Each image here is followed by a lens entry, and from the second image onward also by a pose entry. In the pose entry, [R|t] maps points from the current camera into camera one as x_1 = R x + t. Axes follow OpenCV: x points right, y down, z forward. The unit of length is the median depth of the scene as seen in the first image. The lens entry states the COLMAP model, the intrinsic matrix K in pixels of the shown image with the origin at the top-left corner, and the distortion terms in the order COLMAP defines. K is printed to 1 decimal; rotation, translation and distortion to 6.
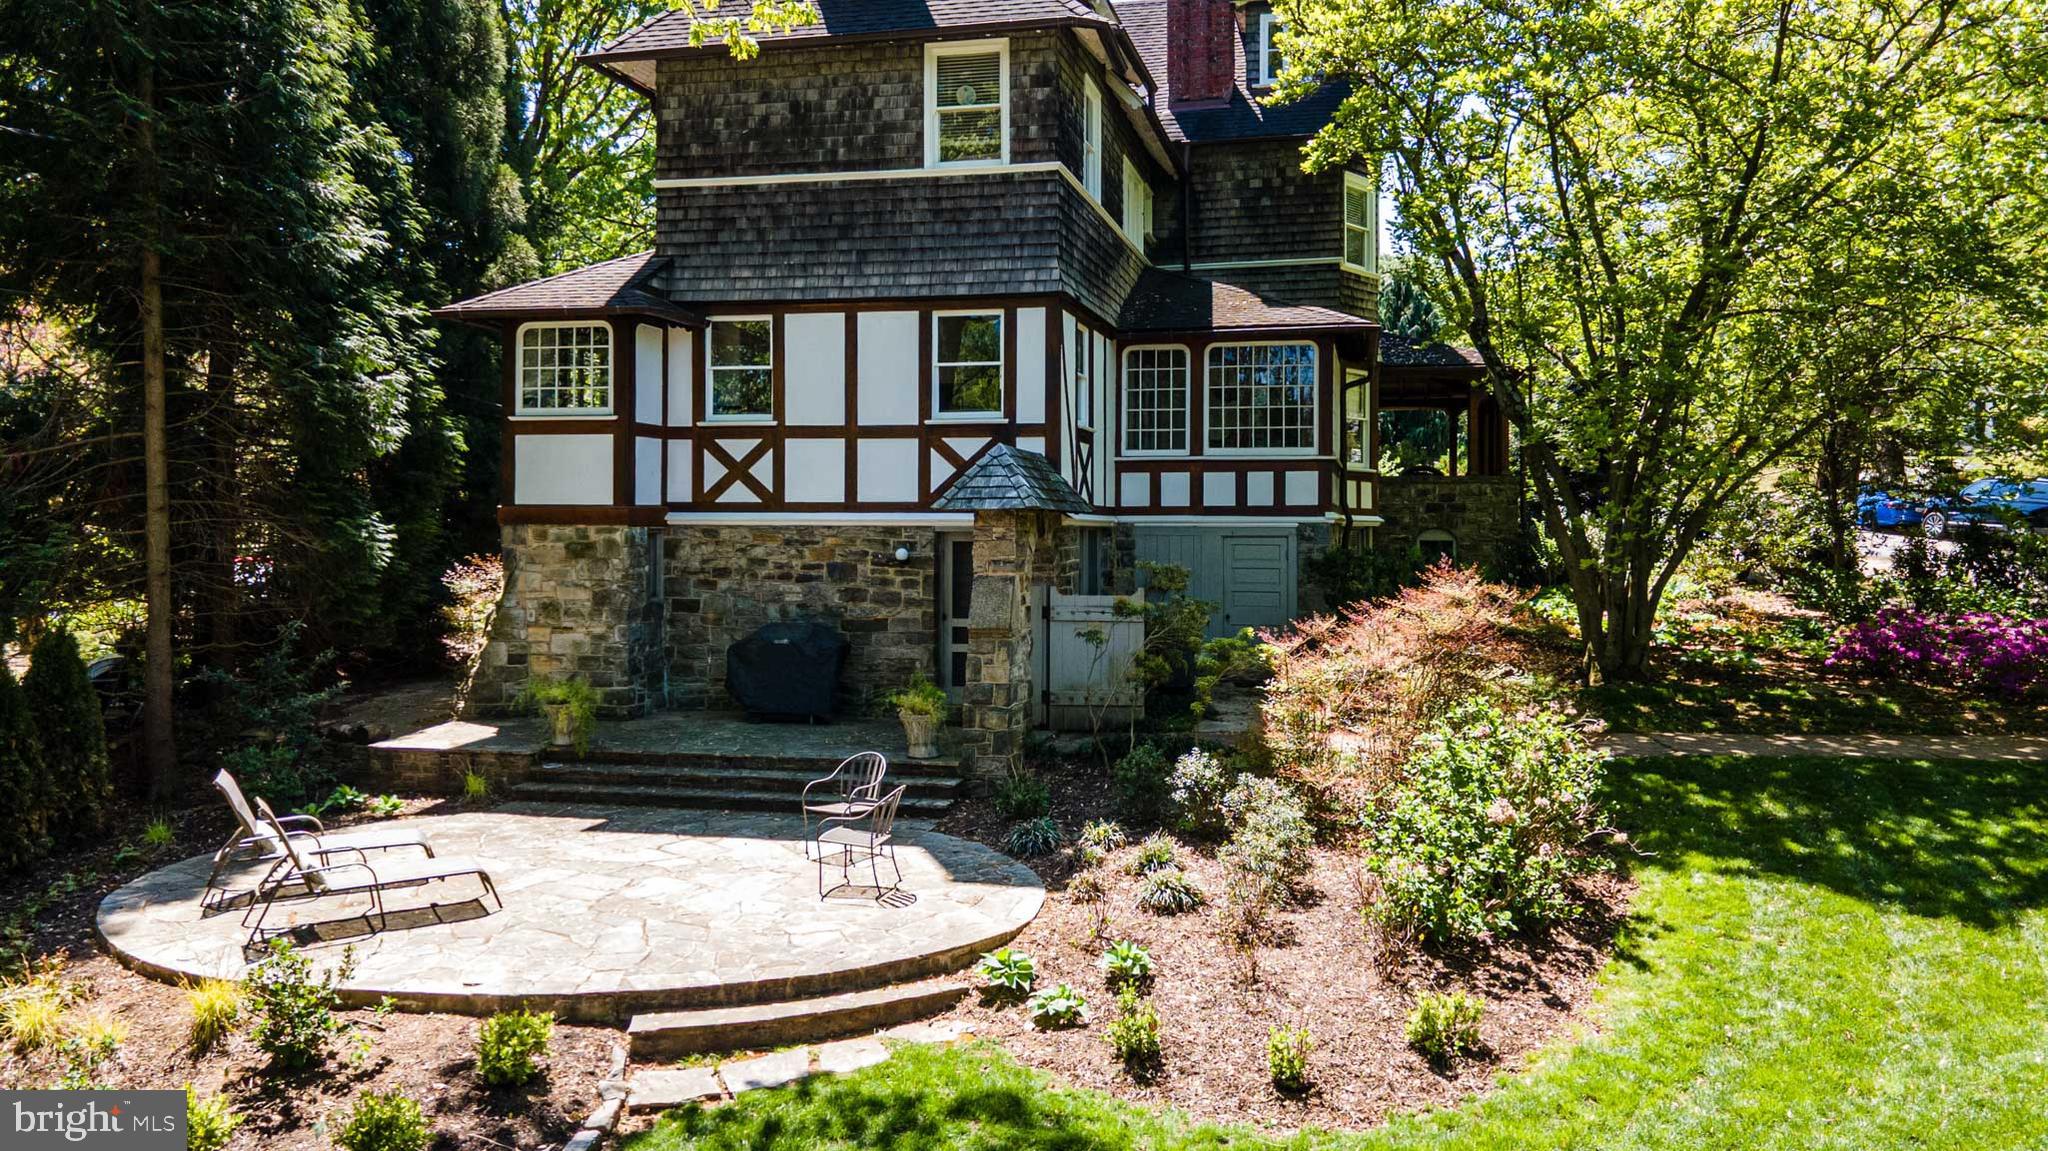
lens RADIAL K [[1525.2, 0, 1036.0], [0, 1525.2, 546.0], [0, 0, 1]] dist [0.048867, -0.000176]
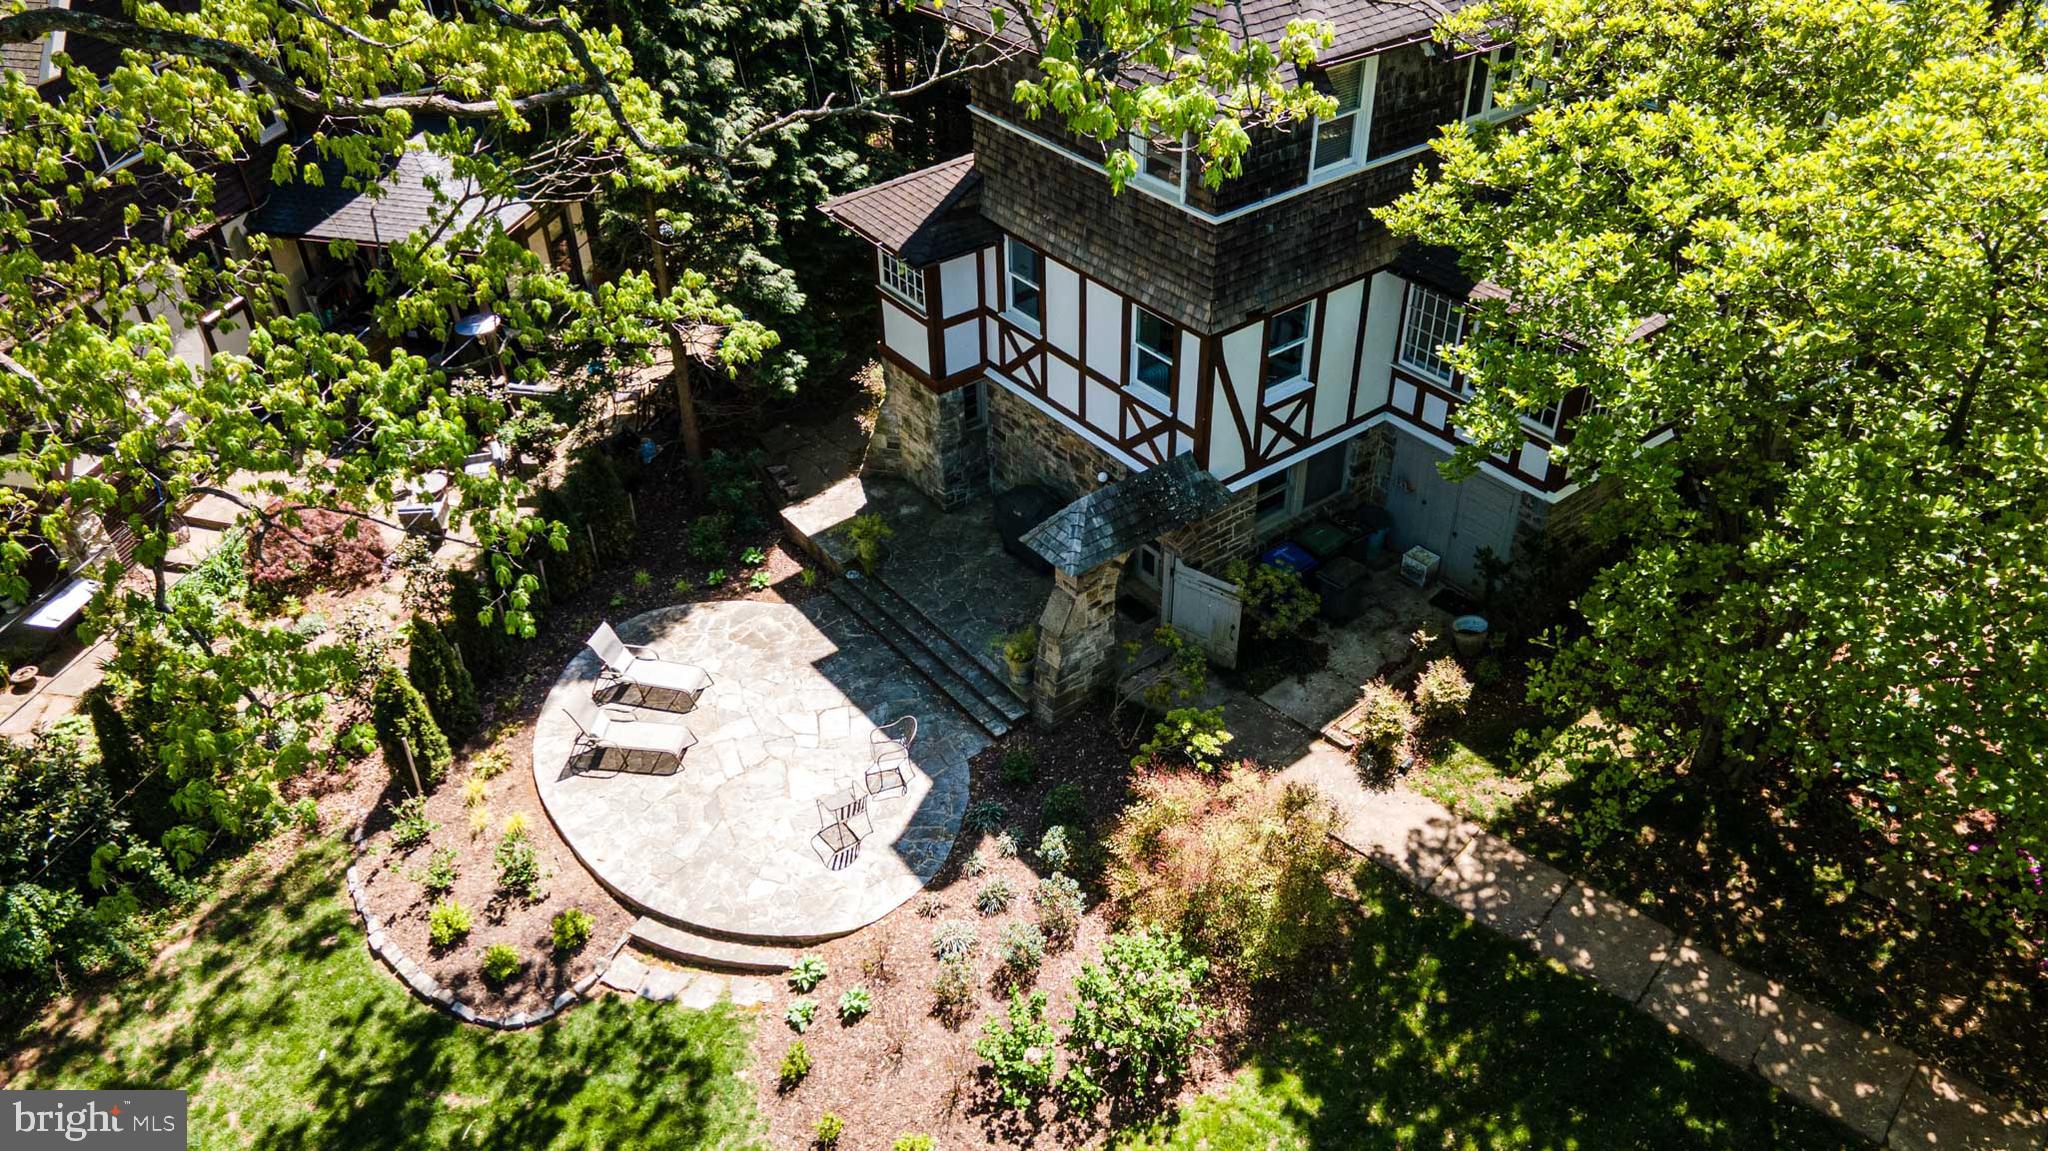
lens RADIAL K [[1492.8, 0, 1049.3], [0, 1492.8, 628.1], [0, 0, 1]] dist [0.040662, 0.000069]
pose [[0.773409, 0.386659, -0.502329, 0.533491], [0.008134, 0.786313, 0.617774, -0.645364], [0.633856, -0.481878, 0.604997, 0.169491]]
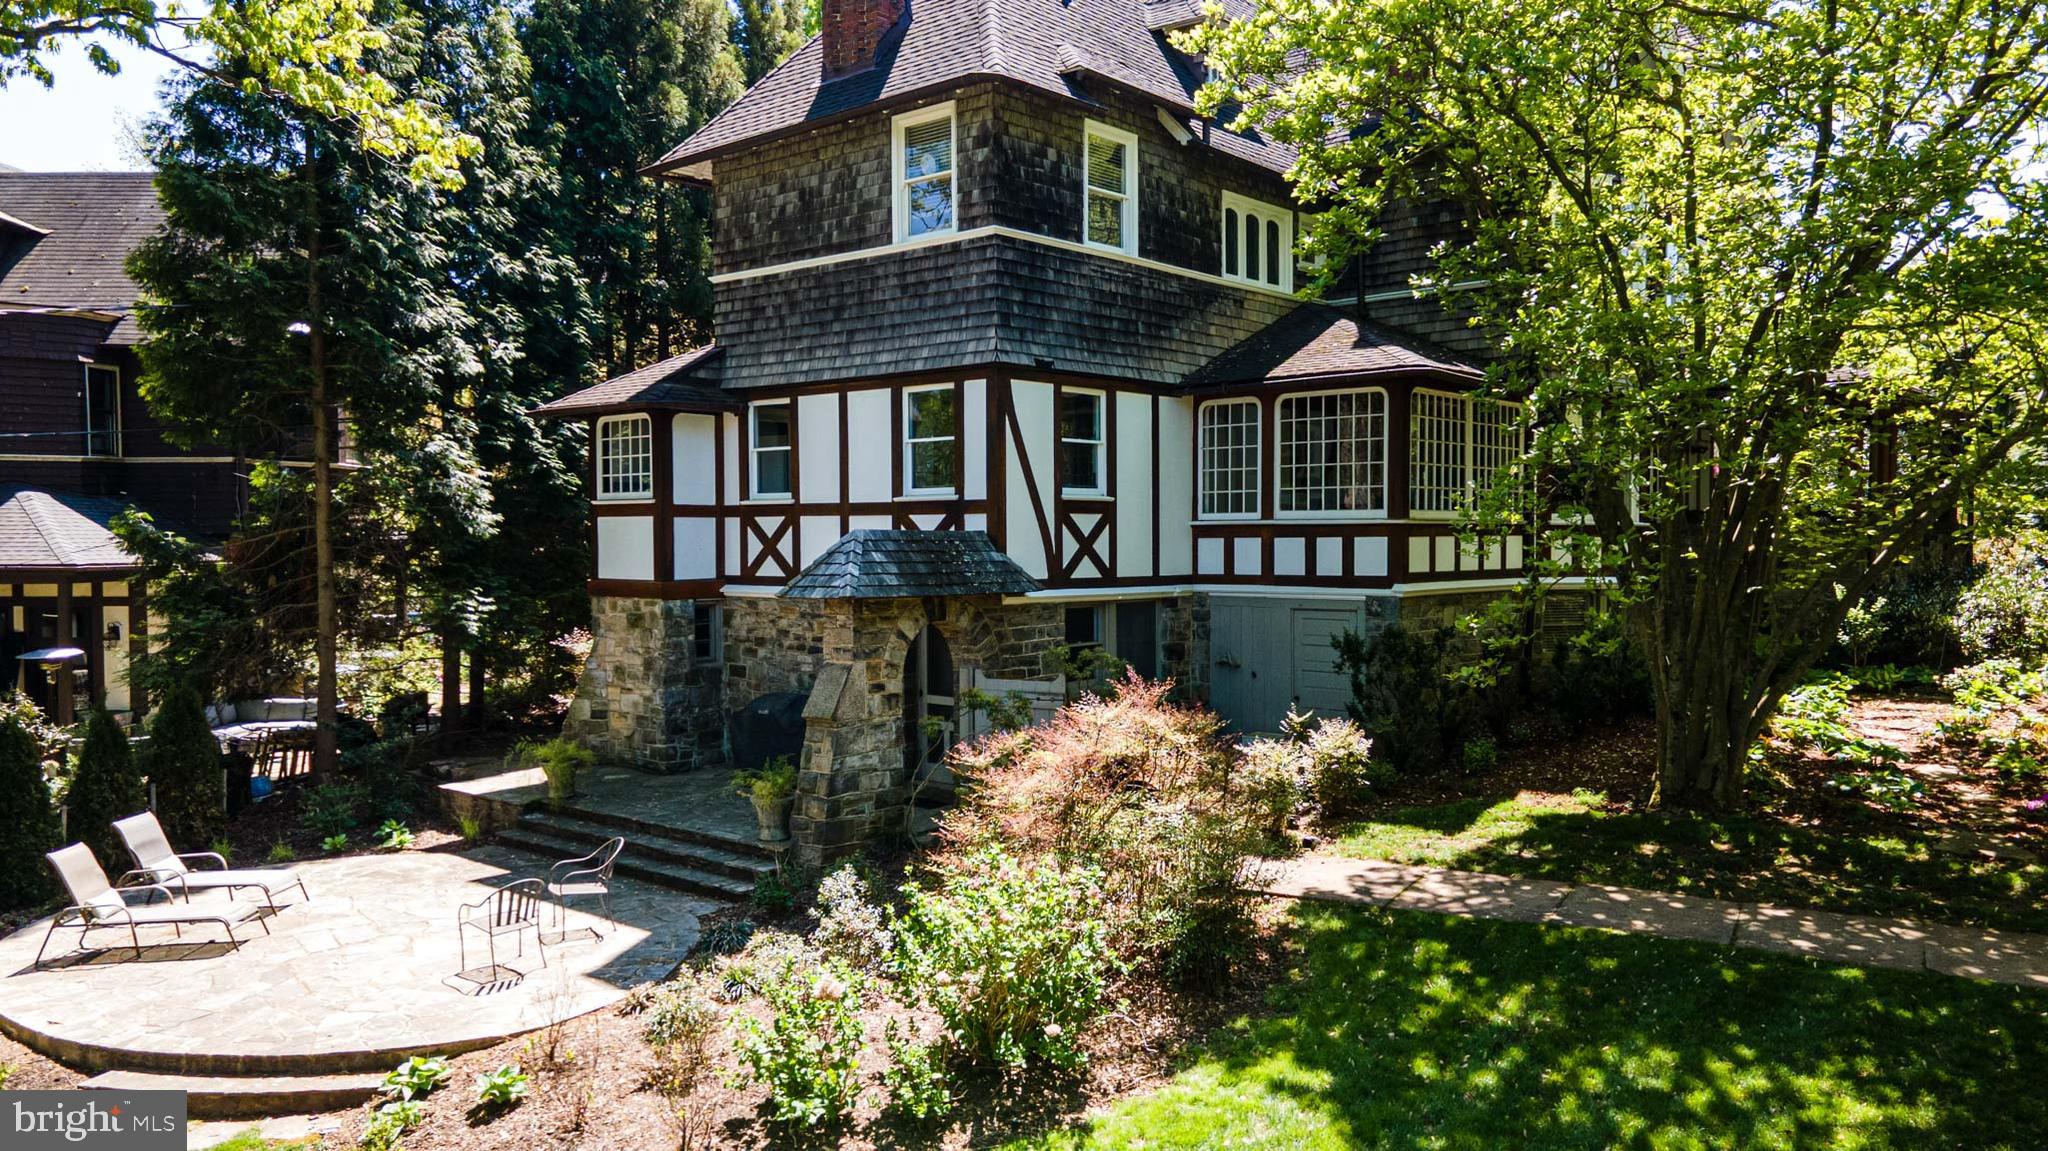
lens RADIAL K [[1492.8, 0, 1049.3], [0, 1492.8, 628.1], [0, 0, 1]] dist [0.040662, 0.000069]
pose [[0.883858, 0.022457, -0.467216, 0.473316], [0.000600, 0.998792, 0.049142, -0.044564], [0.467755, -0.043715, 0.882776, 0.174664]]
